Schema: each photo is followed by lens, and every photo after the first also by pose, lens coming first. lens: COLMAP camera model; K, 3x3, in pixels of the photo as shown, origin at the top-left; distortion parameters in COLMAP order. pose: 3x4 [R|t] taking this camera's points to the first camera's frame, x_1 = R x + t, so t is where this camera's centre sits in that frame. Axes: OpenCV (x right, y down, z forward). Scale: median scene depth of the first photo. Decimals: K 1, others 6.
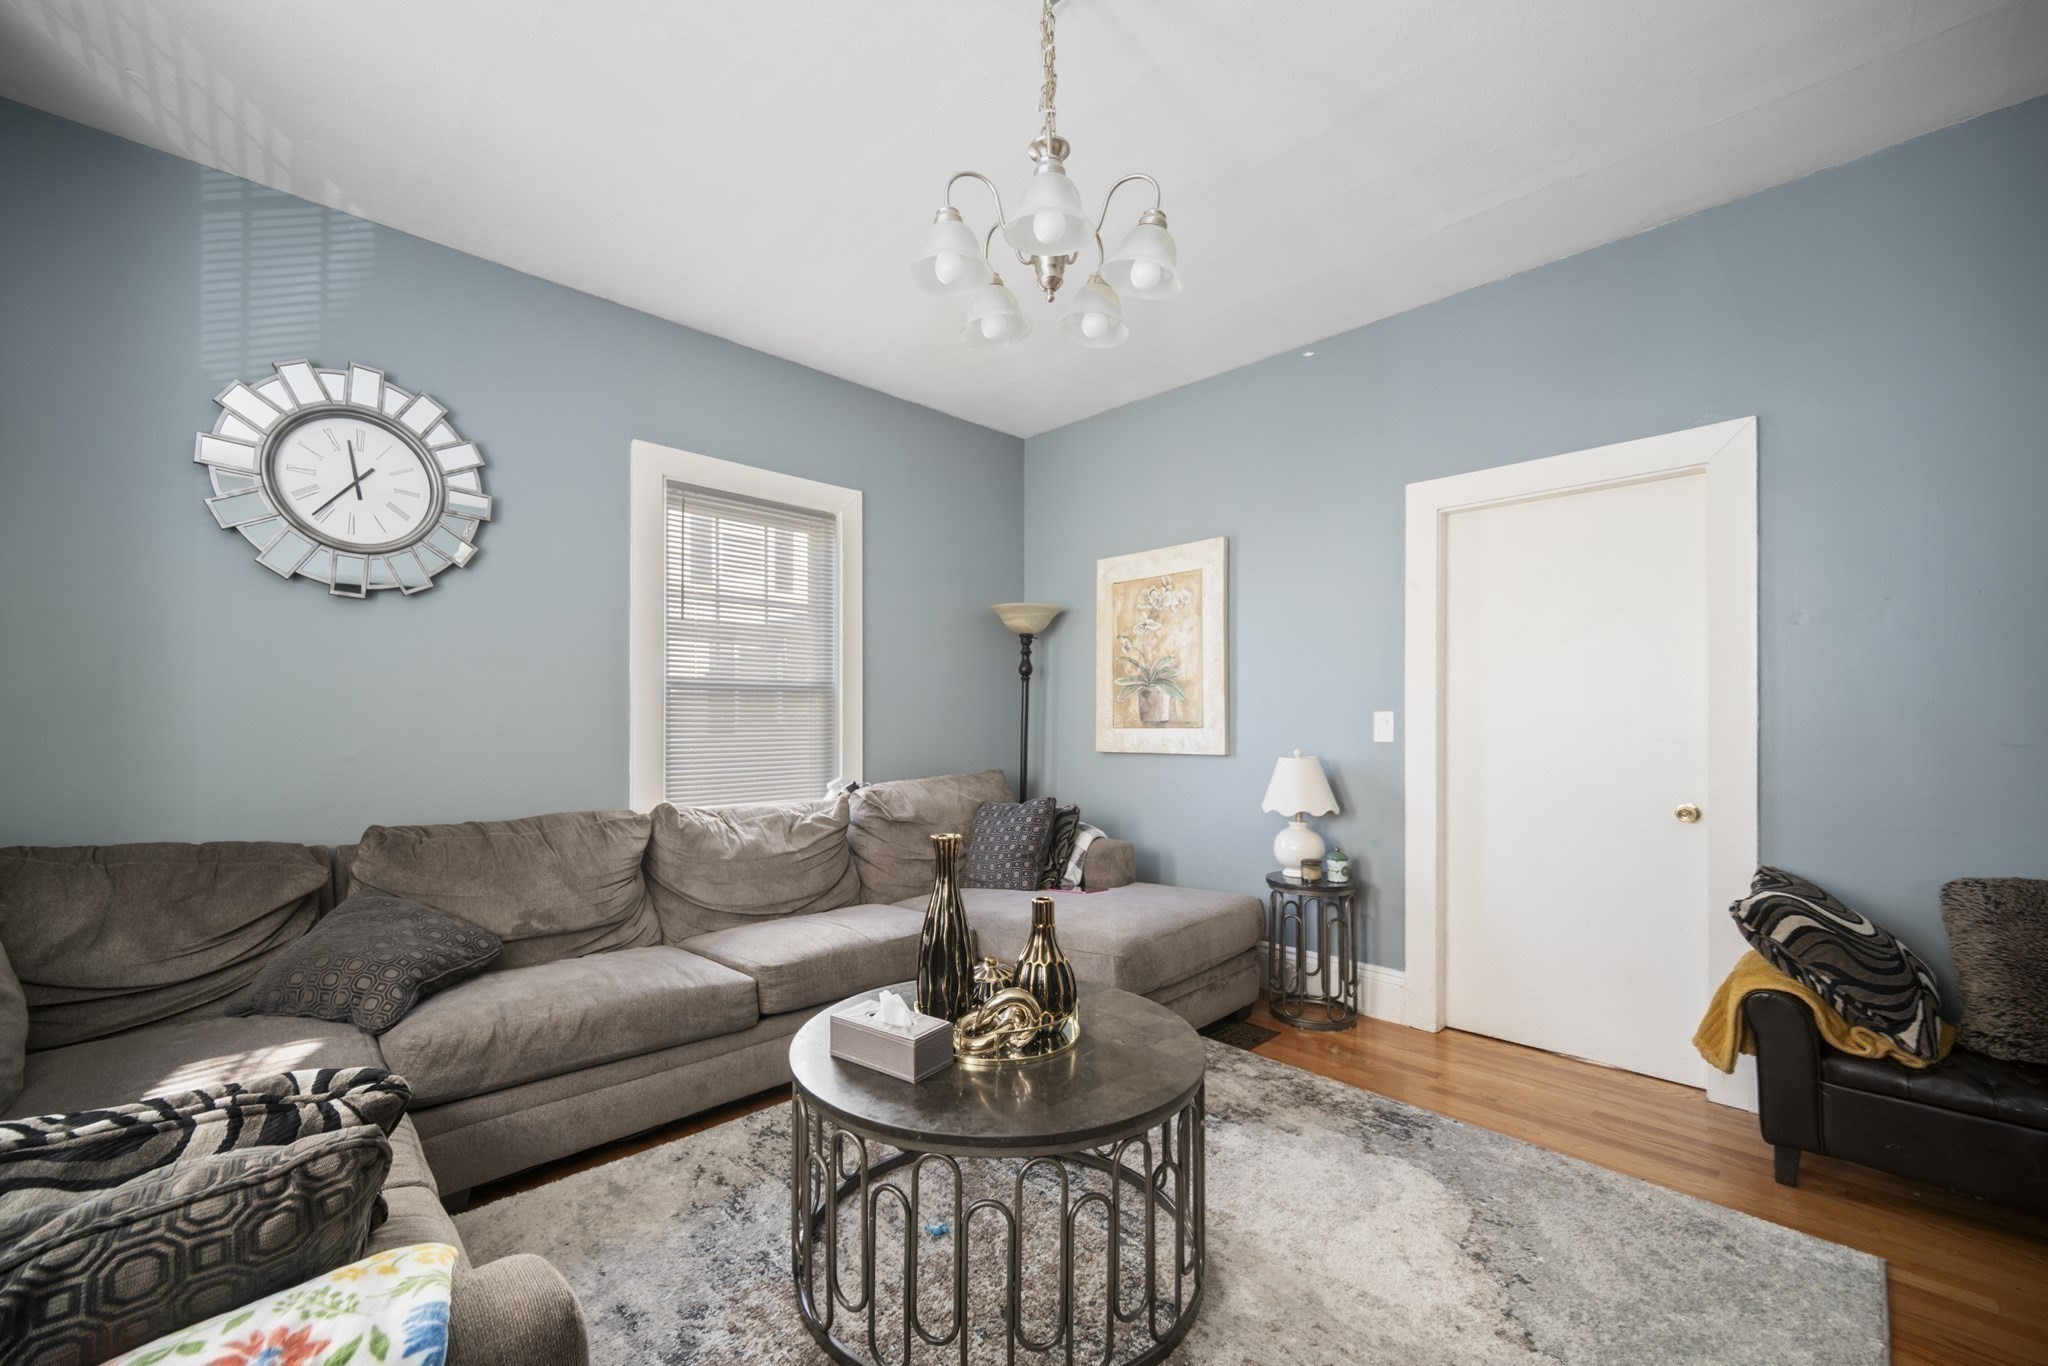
lens RADIAL K [[824.5, 0, 991.8], [0, 824.5, 711.8], [0, 0, 1]] dist [-0.000733, -0.000380]
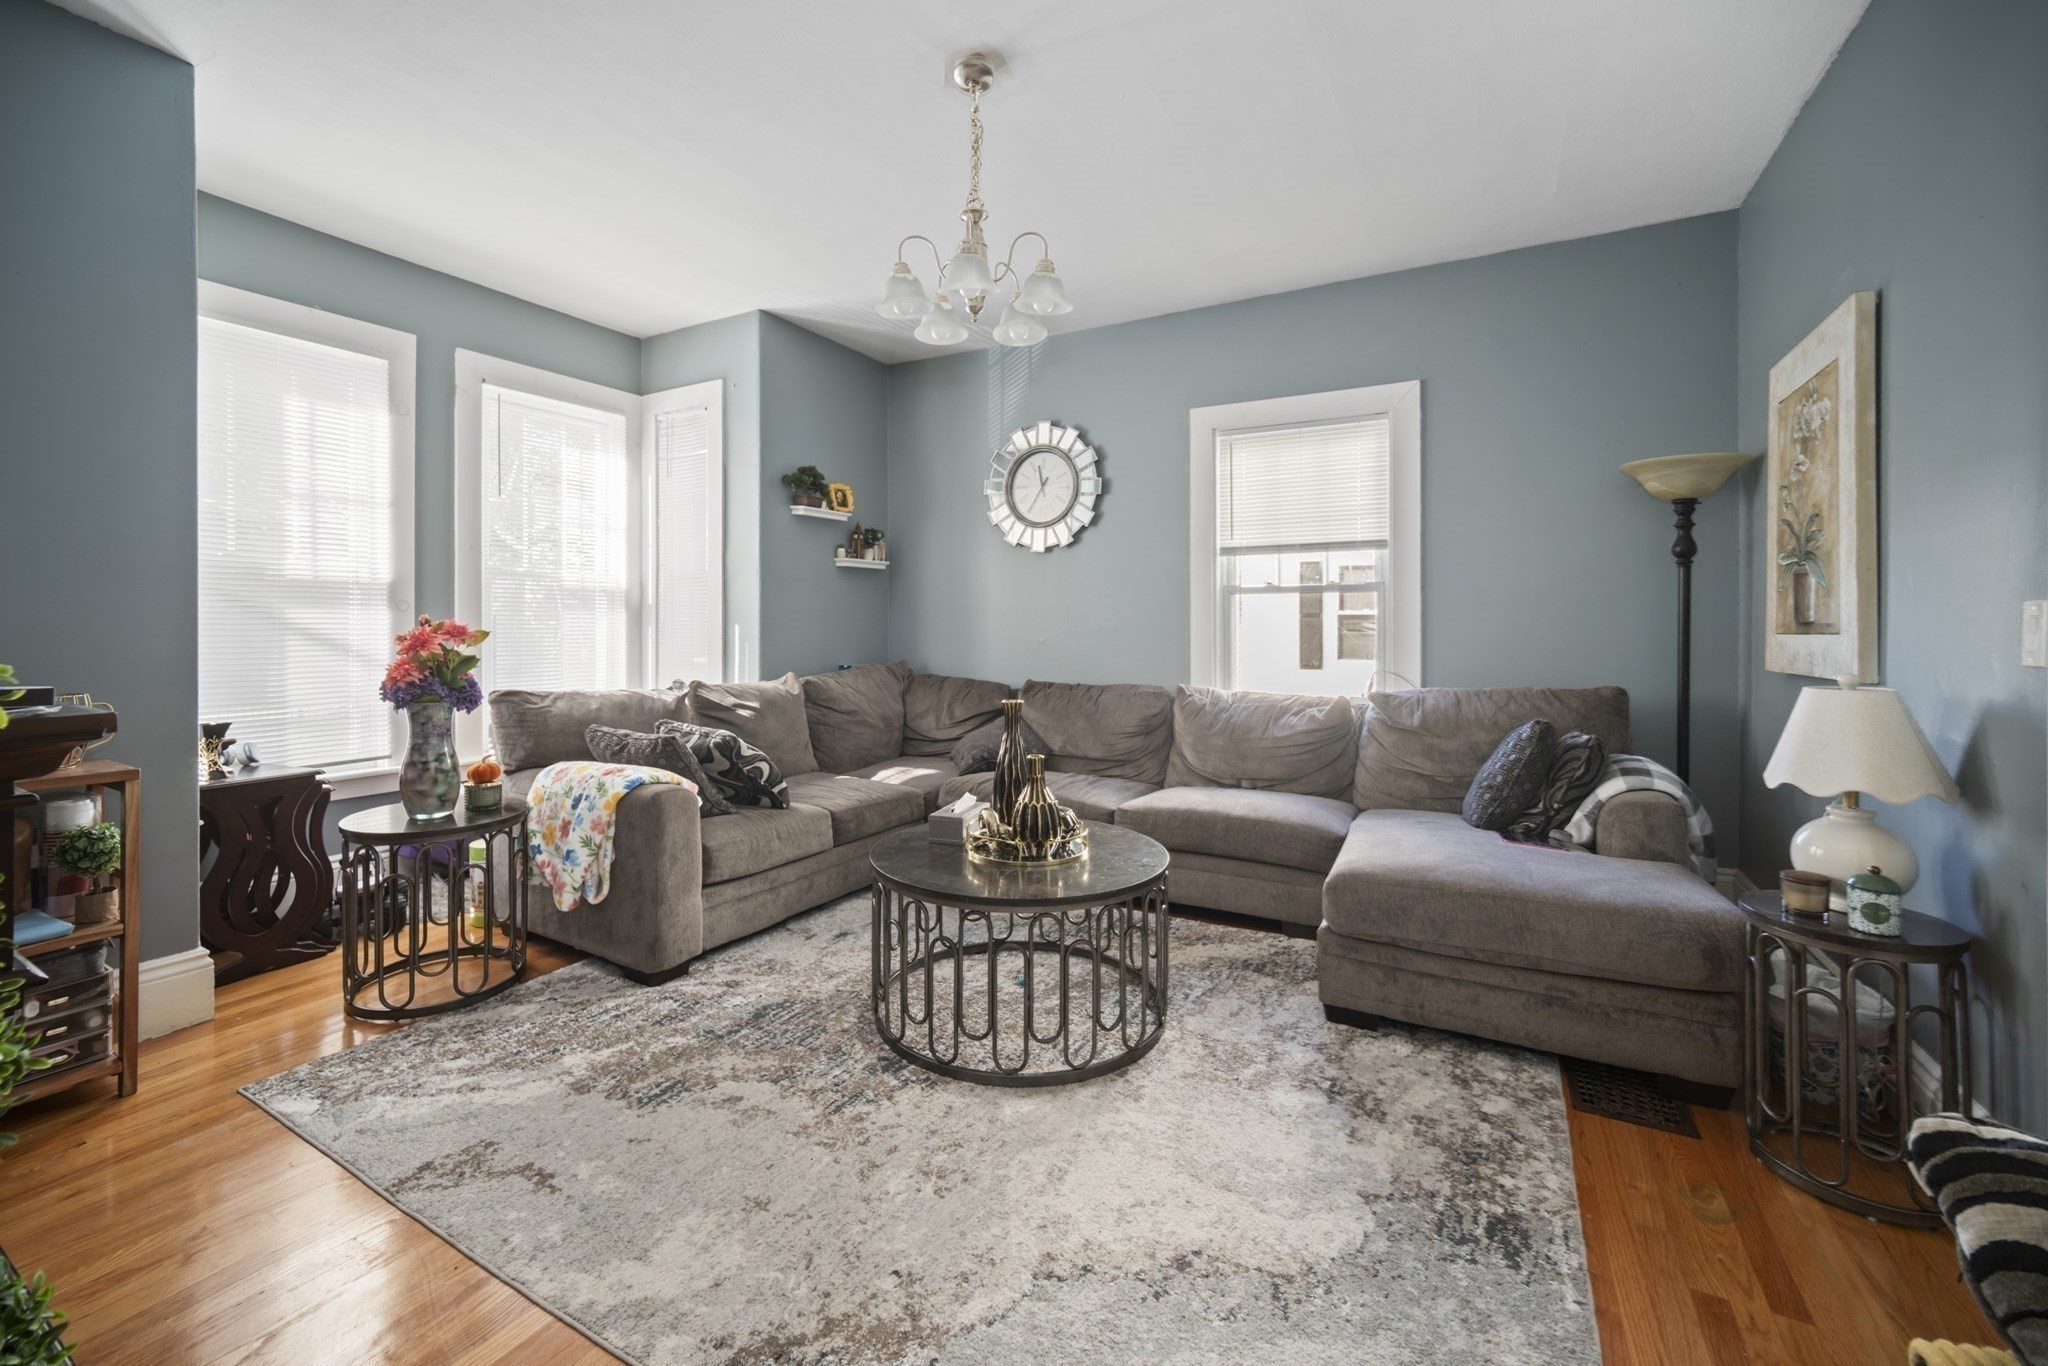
lens RADIAL K [[824.5, 0, 1017.3], [0, 824.5, 620.1], [0, 0, 1]] dist [-0.000733, -0.000380]
pose [[0.304750, -0.001389, -0.952431, 0.861114], [0.008816, 0.999960, 0.001363, 0.004991], [0.952391, -0.008812, 0.304751, 0.381884]]
